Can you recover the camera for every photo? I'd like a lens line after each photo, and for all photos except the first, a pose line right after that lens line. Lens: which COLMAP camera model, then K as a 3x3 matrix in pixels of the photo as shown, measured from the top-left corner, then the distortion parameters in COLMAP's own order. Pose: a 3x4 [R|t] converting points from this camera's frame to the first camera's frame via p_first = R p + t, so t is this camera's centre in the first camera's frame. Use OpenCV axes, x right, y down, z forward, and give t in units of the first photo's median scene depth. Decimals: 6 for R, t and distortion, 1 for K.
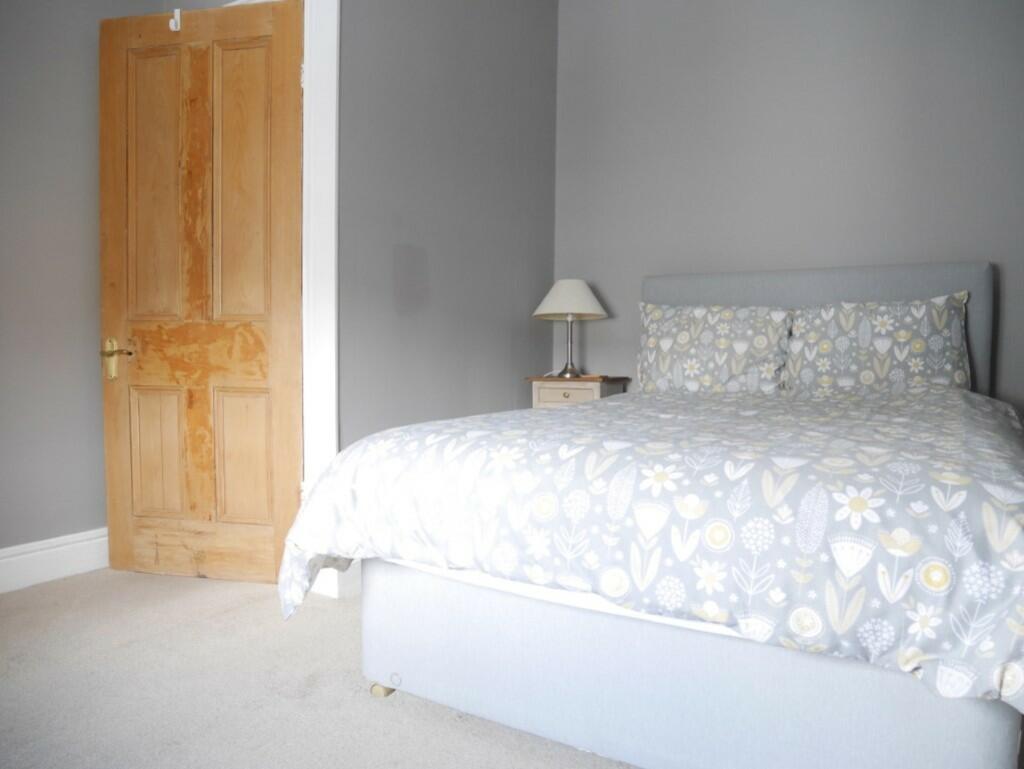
lens RADIAL K [[727.4, 0, 499.3], [0, 727.4, 384.2], [0, 0, 1]] dist [-0.056731, 0.025861]
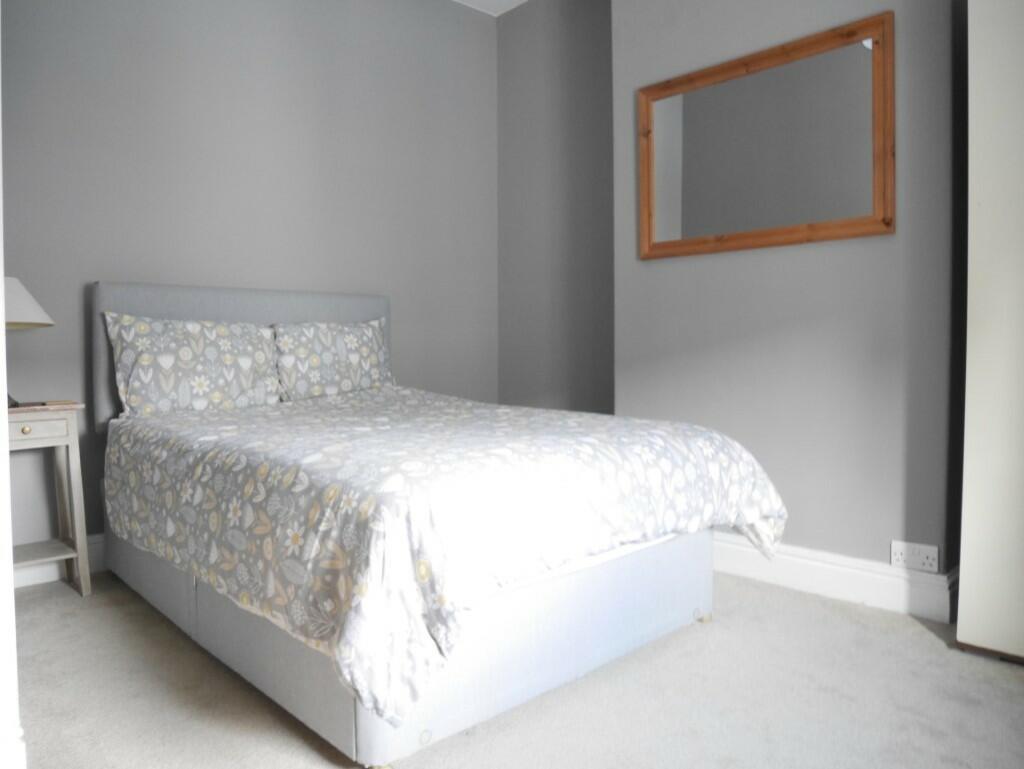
lens RADIAL K [[727.4, 0, 499.3], [0, 727.4, 384.2], [0, 0, 1]] dist [-0.056731, 0.025861]
pose [[0.280316, -0.047343, 0.958740, -0.551724], [0.059684, 0.997710, 0.031817, -0.031767], [-0.958050, 0.048303, 0.282500, 0.365228]]
